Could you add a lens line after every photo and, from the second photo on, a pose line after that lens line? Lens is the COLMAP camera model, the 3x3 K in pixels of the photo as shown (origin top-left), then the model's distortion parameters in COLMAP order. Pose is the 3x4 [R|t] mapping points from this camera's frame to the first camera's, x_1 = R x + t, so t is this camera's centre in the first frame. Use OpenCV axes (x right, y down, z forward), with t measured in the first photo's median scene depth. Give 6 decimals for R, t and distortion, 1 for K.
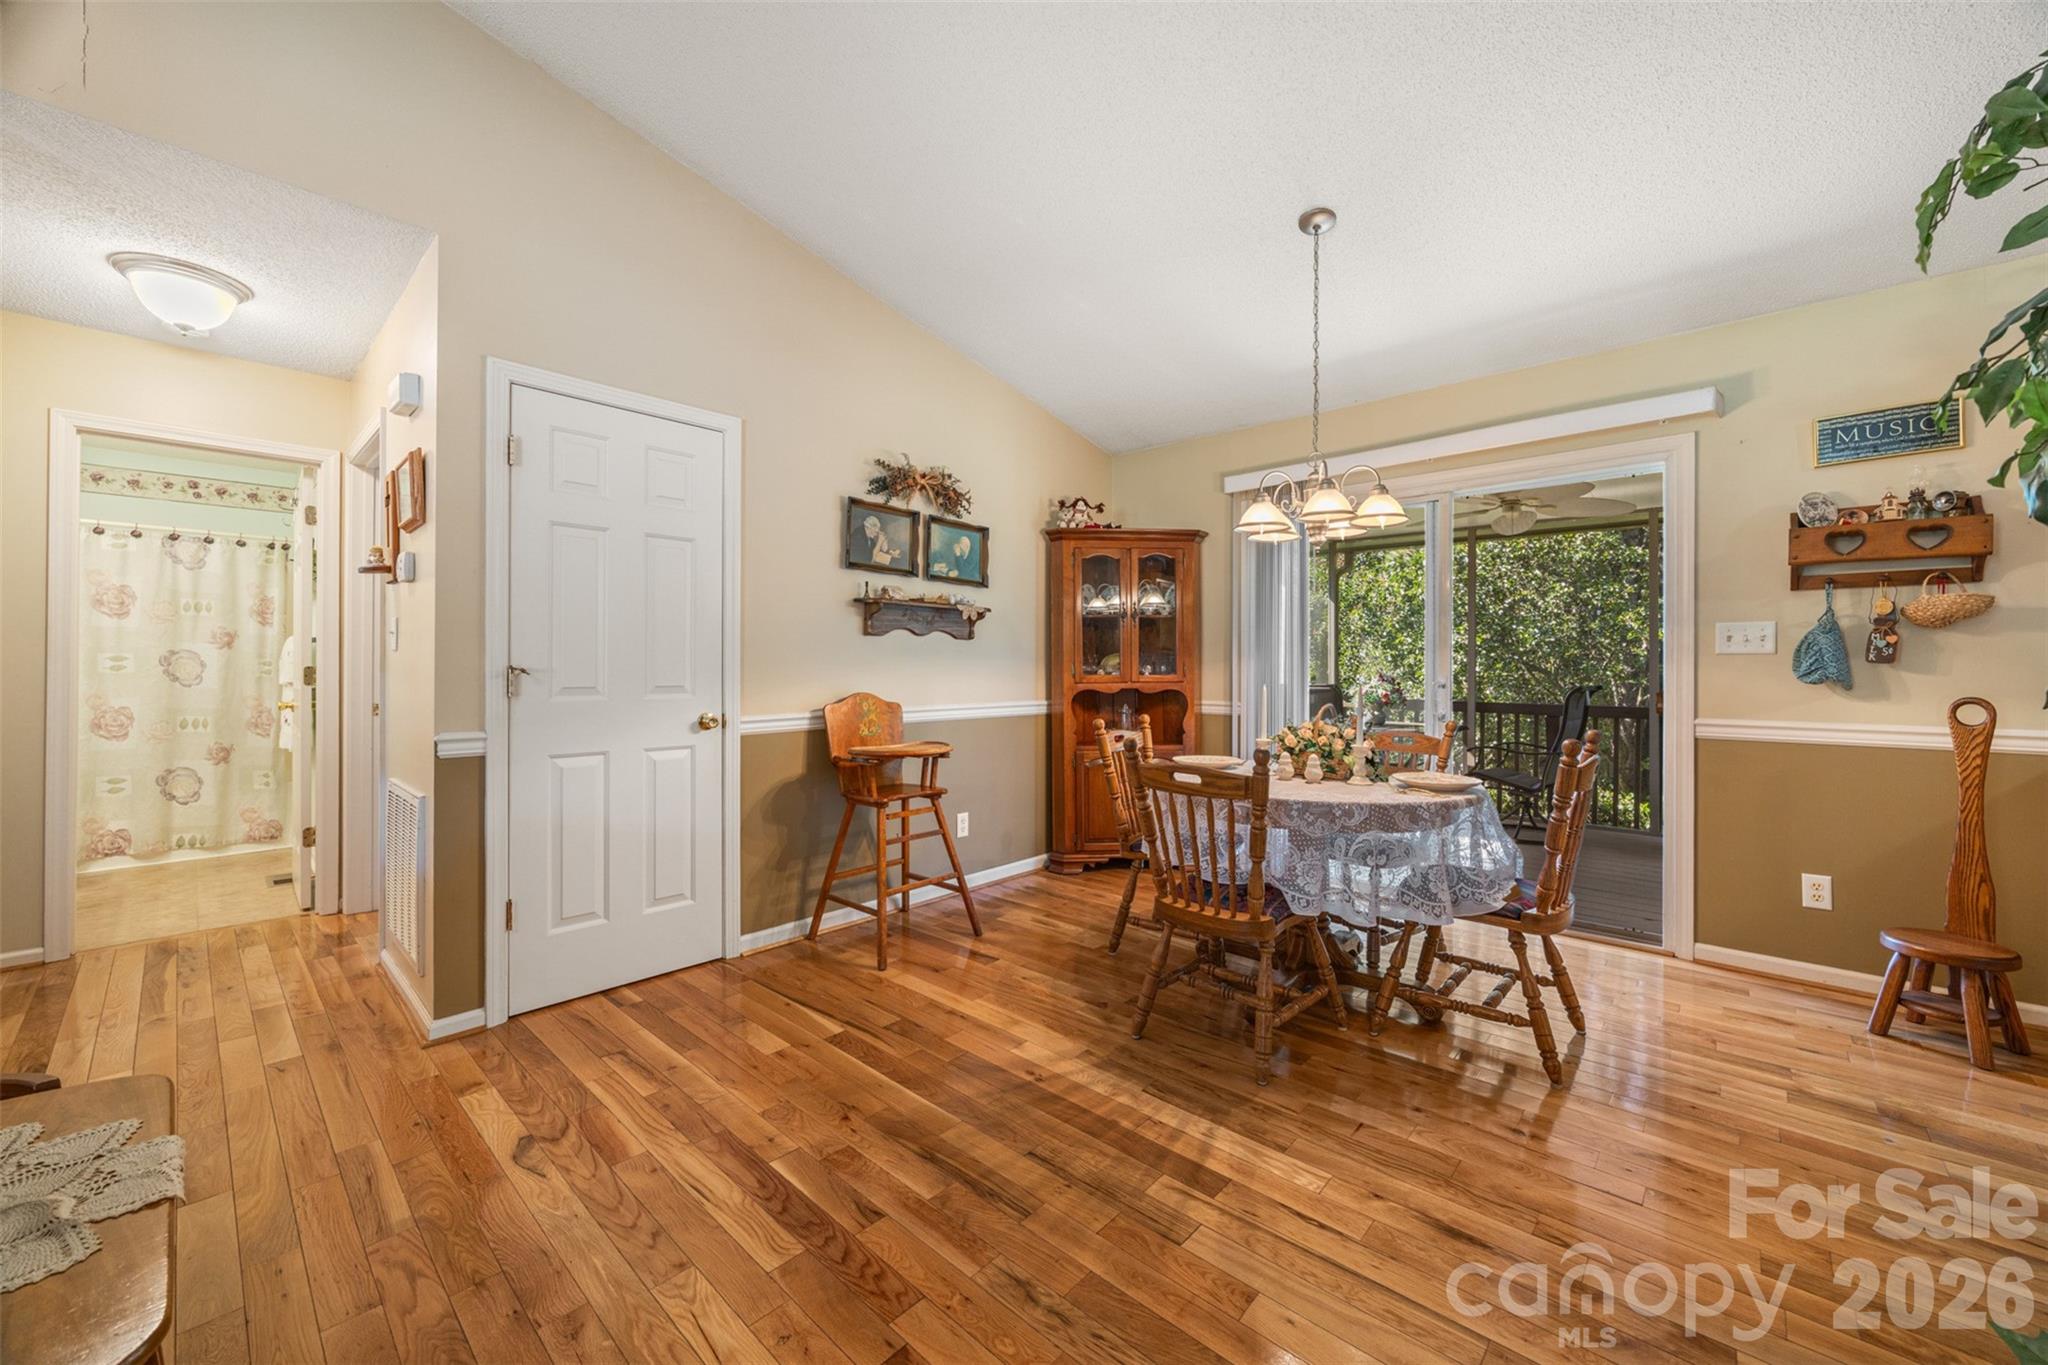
lens RADIAL K [[782.5, 0, 1039.7], [0, 782.5, 675.9], [0, 0, 1]] dist [-0.004643, 0.000596]
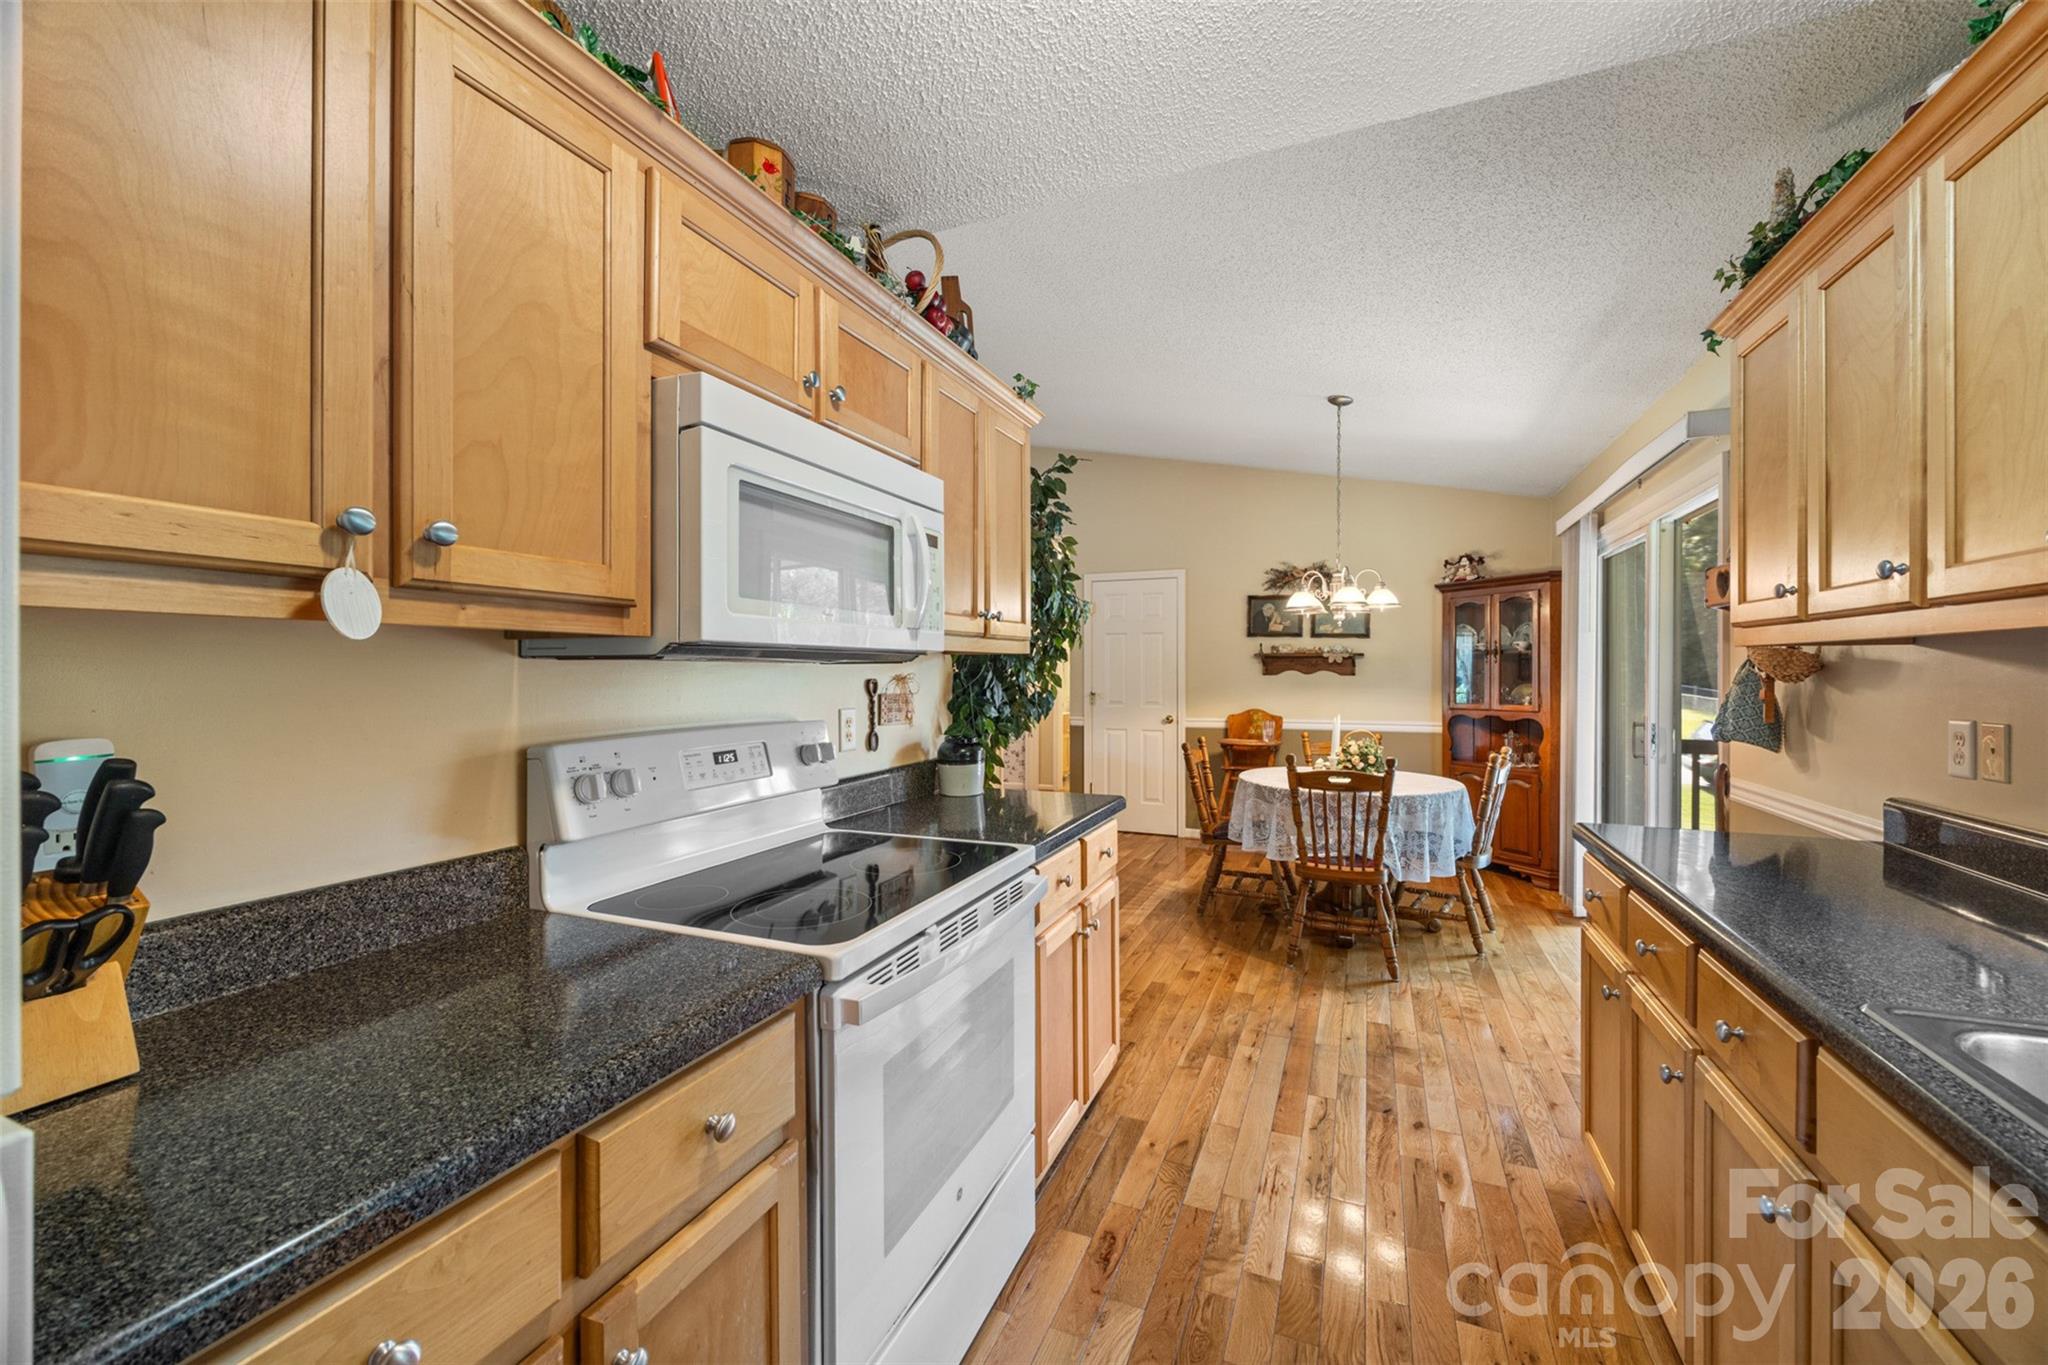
lens RADIAL K [[782.5, 0, 1033.0], [0, 782.5, 672.5], [0, 0, 1]] dist [-0.004643, 0.000596]
pose [[0.327632, -0.001248, -0.944805, 1.211910], [-0.008920, 0.999950, -0.004414, -0.045379], [0.944763, 0.009874, 0.327605, -0.018808]]
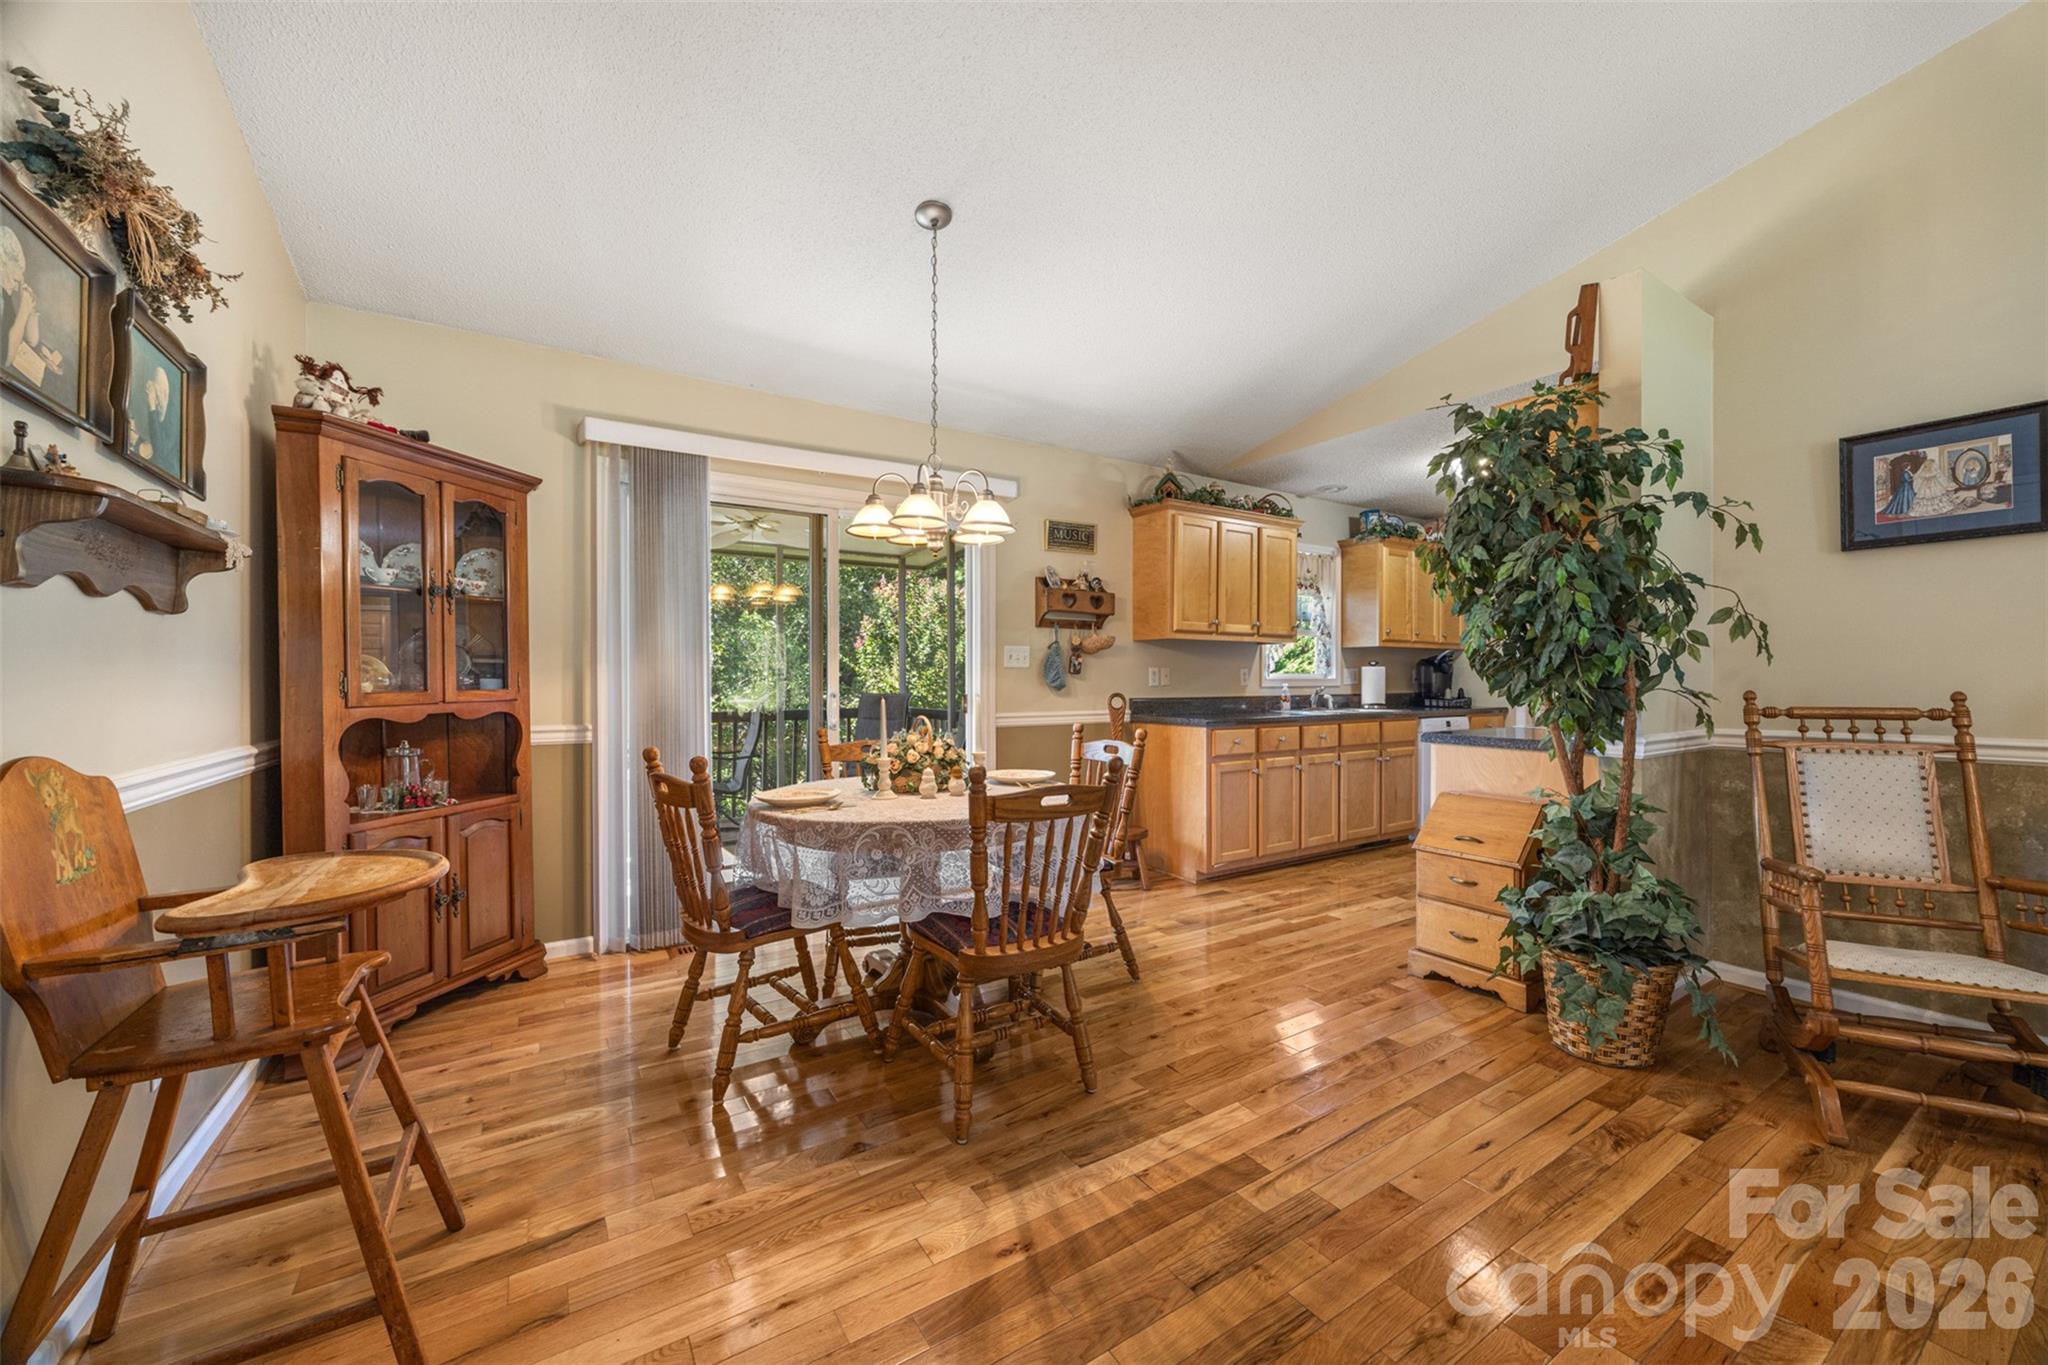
lens RADIAL K [[782.5, 0, 1031.0], [0, 782.5, 680.9], [0, 0, 1]] dist [-0.004643, 0.000596]
pose [[0.257389, -0.006487, 0.966286, -0.433172], [0.012620, 0.999915, 0.003351, -0.006111], [-0.966225, 0.011332, 0.257449, 0.501277]]
